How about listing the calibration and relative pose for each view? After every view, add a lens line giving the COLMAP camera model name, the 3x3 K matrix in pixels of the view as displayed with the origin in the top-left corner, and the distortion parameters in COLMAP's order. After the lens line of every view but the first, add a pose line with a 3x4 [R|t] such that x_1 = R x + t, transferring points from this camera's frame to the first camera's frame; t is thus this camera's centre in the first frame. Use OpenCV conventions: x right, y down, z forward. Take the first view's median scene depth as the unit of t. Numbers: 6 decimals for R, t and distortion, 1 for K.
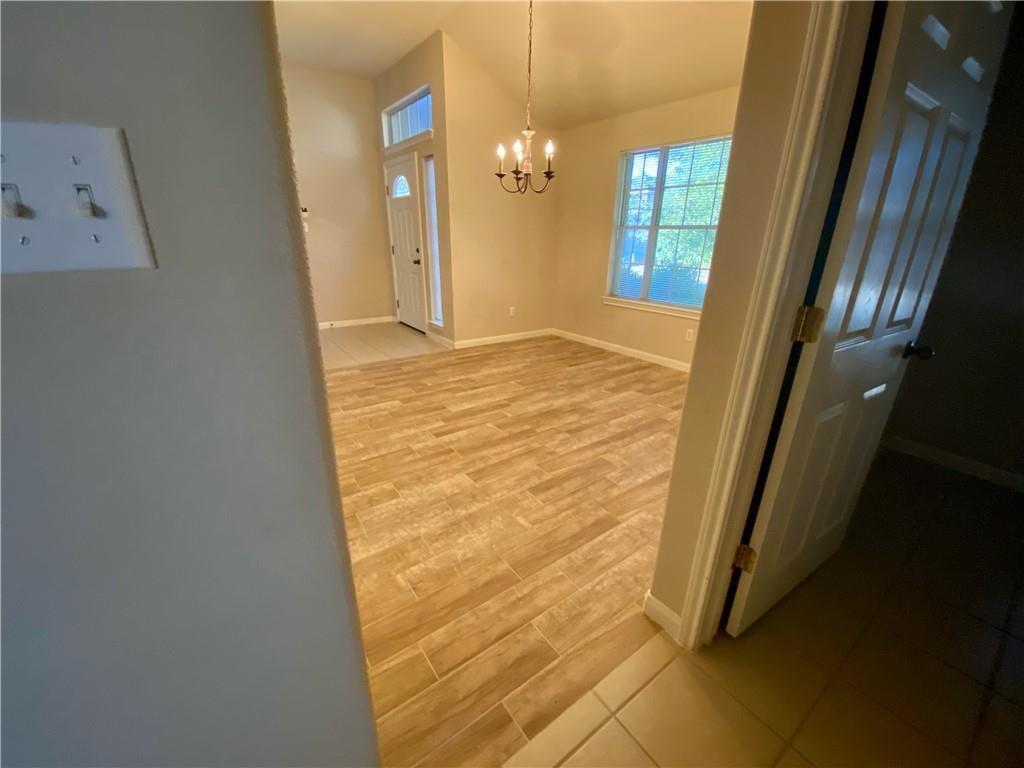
lens RADIAL K [[417.8, 0, 508.6], [0, 417.8, 384.1], [0, 0, 1]] dist [0.016616, 0.000001]
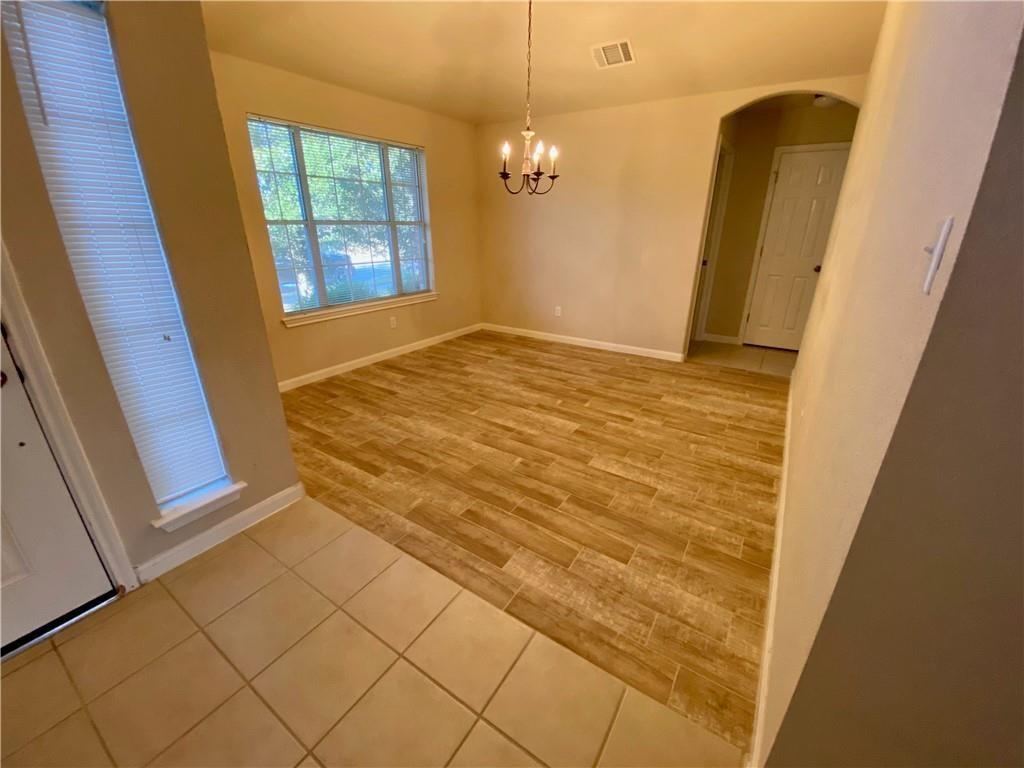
lens RADIAL K [[417.8, 0, 507.6], [0, 417.8, 382.2], [0, 0, 1]] dist [0.016616, 0.000001]
pose [[-0.363346, -0.341884, 0.866657, -0.794139], [0.308075, 0.833814, 0.458088, -0.461208], [-0.879244, 0.433440, -0.197637, 1.188571]]
